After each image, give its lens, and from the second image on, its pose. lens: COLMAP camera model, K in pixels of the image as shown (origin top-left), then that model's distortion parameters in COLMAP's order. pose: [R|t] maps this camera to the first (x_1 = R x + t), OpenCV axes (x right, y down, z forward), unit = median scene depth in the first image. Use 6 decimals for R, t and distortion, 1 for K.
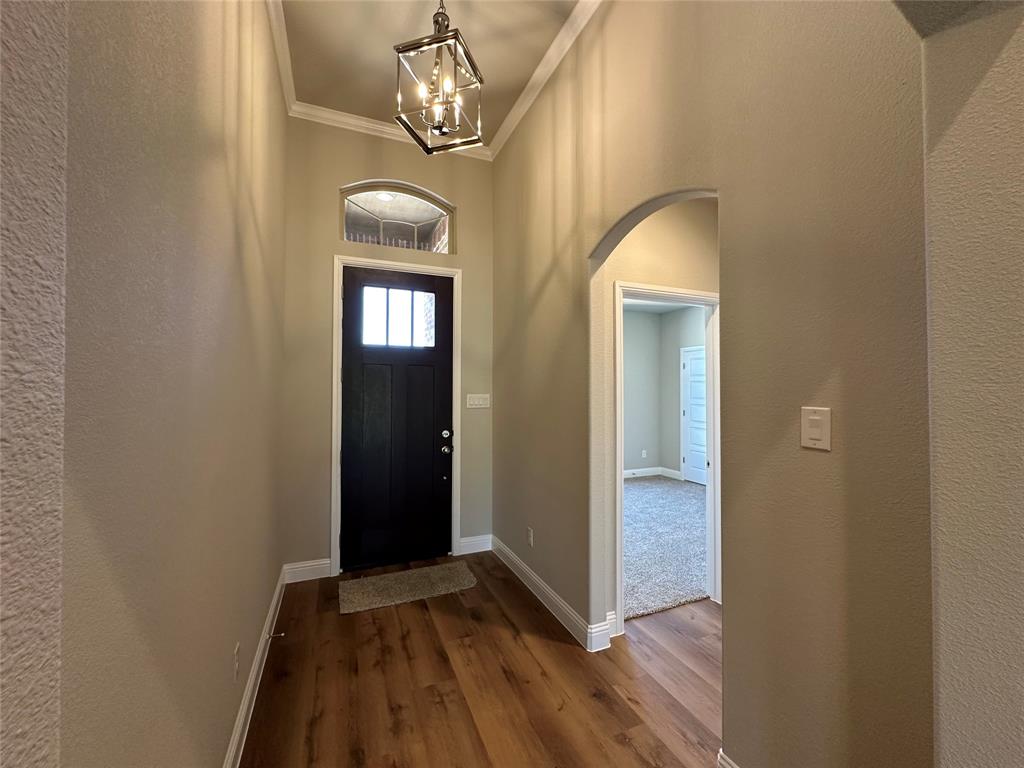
lens RADIAL K [[411.2, 0, 510.1], [0, 411.2, 382.4], [0, 0, 1]] dist [-0.002691, 0.000486]
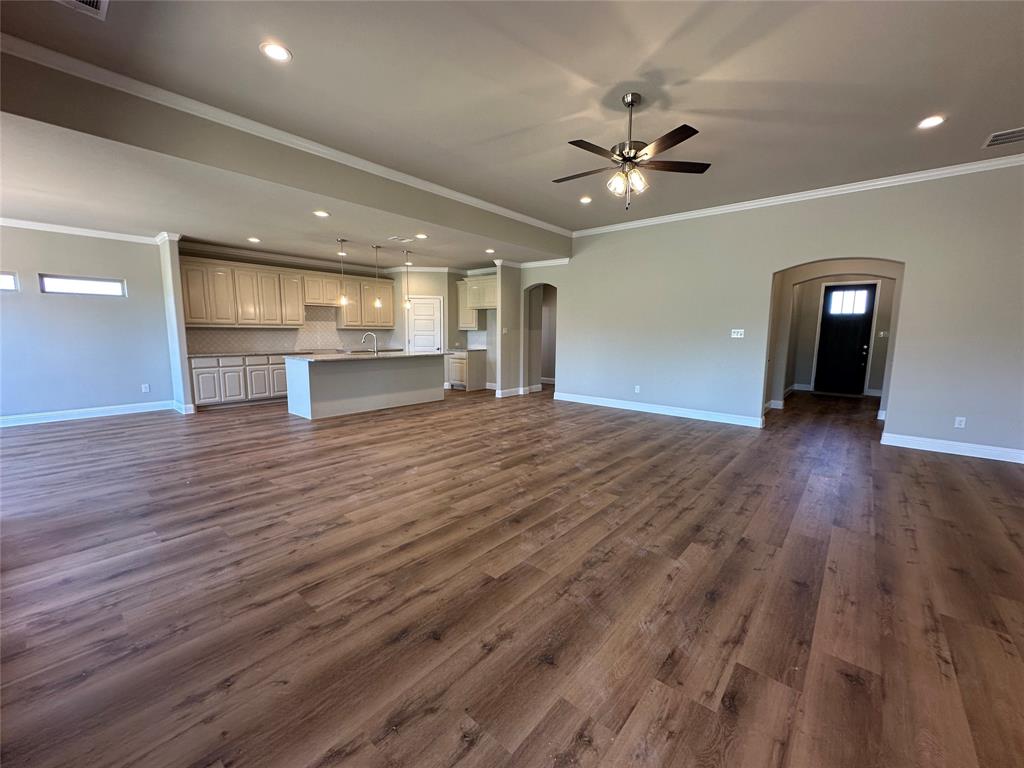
lens RADIAL K [[411.2, 0, 509.4], [0, 411.2, 383.4], [0, 0, 1]] dist [-0.002691, 0.000486]
pose [[0.448951, 0.109580, -0.886812, 1.131290], [0.006202, 0.992046, 0.125723, 0.014318], [0.893535, -0.061944, 0.444700, -2.112294]]
